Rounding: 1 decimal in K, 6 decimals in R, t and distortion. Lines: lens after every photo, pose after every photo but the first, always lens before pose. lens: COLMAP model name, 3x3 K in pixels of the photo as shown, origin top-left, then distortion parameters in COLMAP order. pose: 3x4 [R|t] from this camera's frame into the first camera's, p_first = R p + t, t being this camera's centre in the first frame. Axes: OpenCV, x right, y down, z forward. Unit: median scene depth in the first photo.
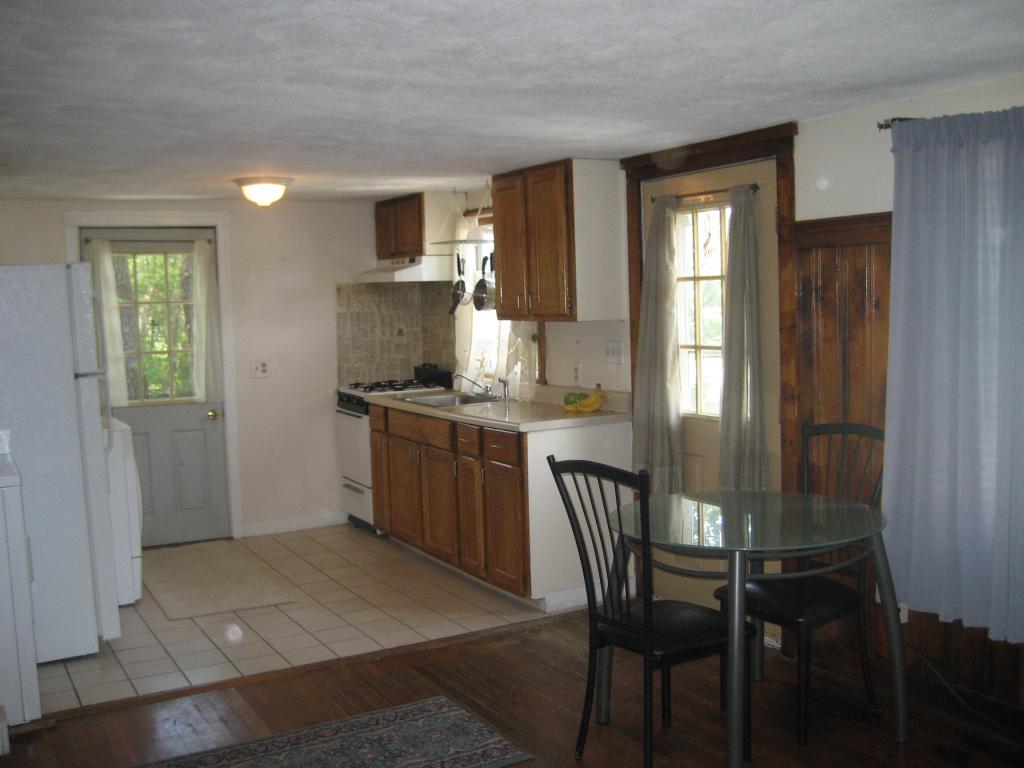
lens RADIAL K [[1048.9, 0, 512.0], [0, 1048.9, 384.0], [0, 0, 1]] dist [-0.140562, 0.187906]
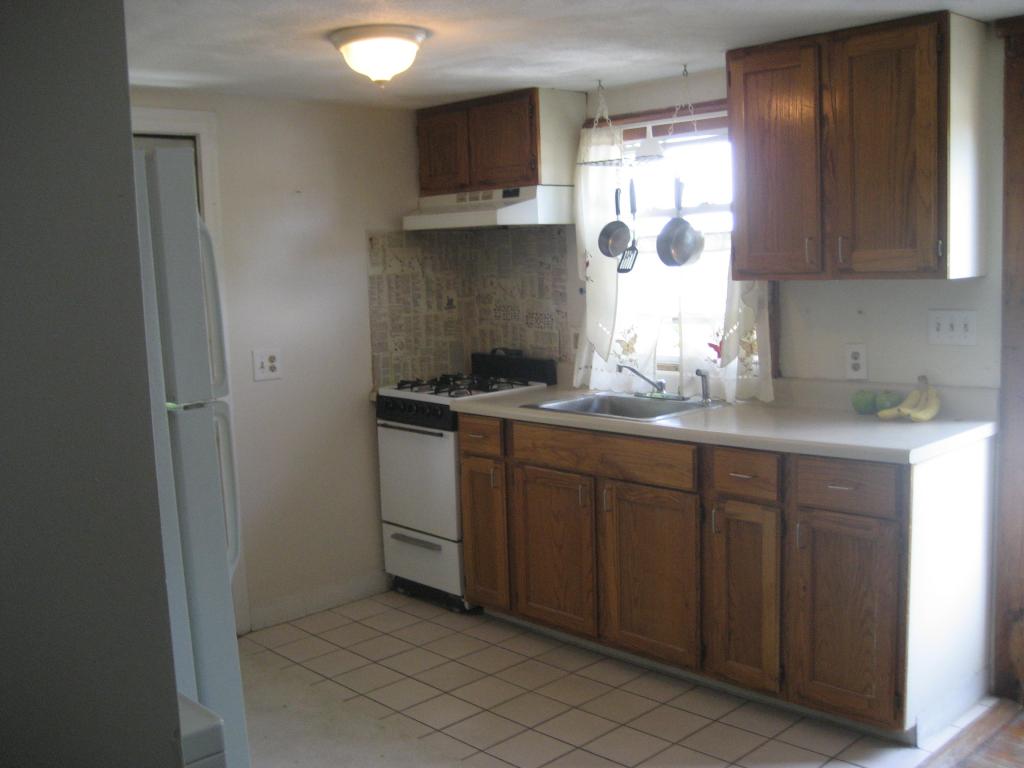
lens RADIAL K [[1048.9, 0, 512.0], [0, 1048.9, 384.0], [0, 0, 1]] dist [-0.140562, 0.187906]
pose [[0.967690, -0.039220, 0.249075, -0.260201], [0.032374, 0.998979, 0.031524, -0.018828], [-0.250057, -0.022442, 0.967971, 0.357183]]
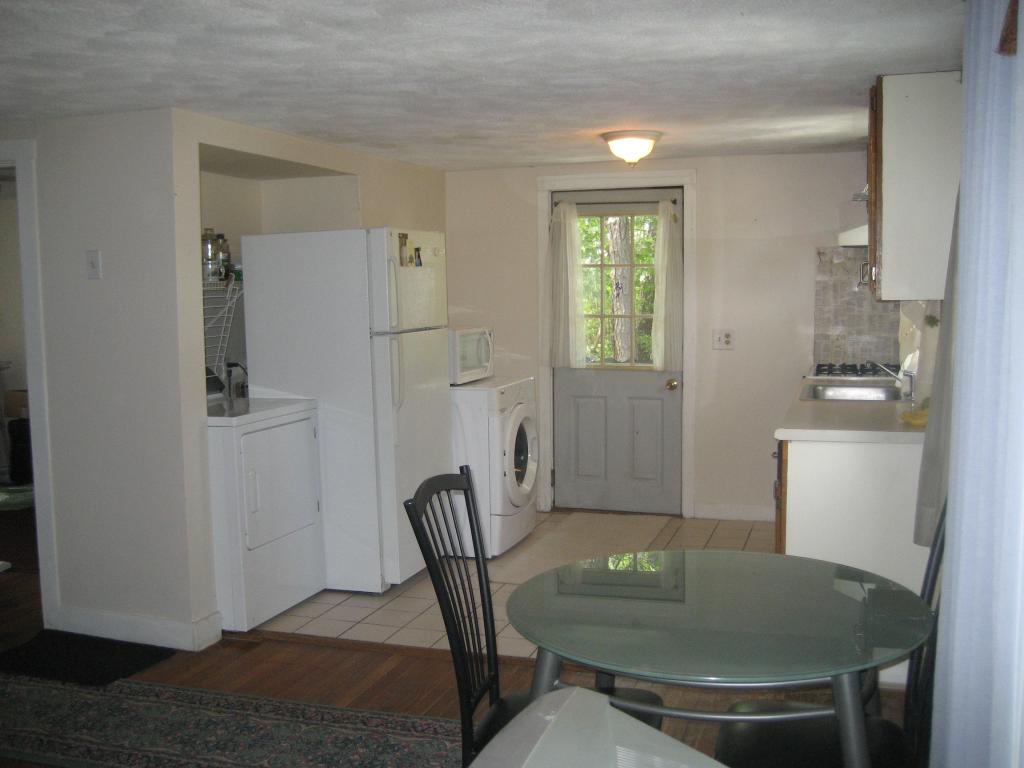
lens RADIAL K [[1048.9, 0, 555.1], [0, 1048.9, 410.3], [0, 0, 1]] dist [-0.094737, 0.008585]
pose [[0.694011, 0.107920, -0.711830, 0.325611], [-0.065067, 0.994058, 0.087270, -0.024197], [0.717018, -0.014250, 0.696909, 0.251358]]
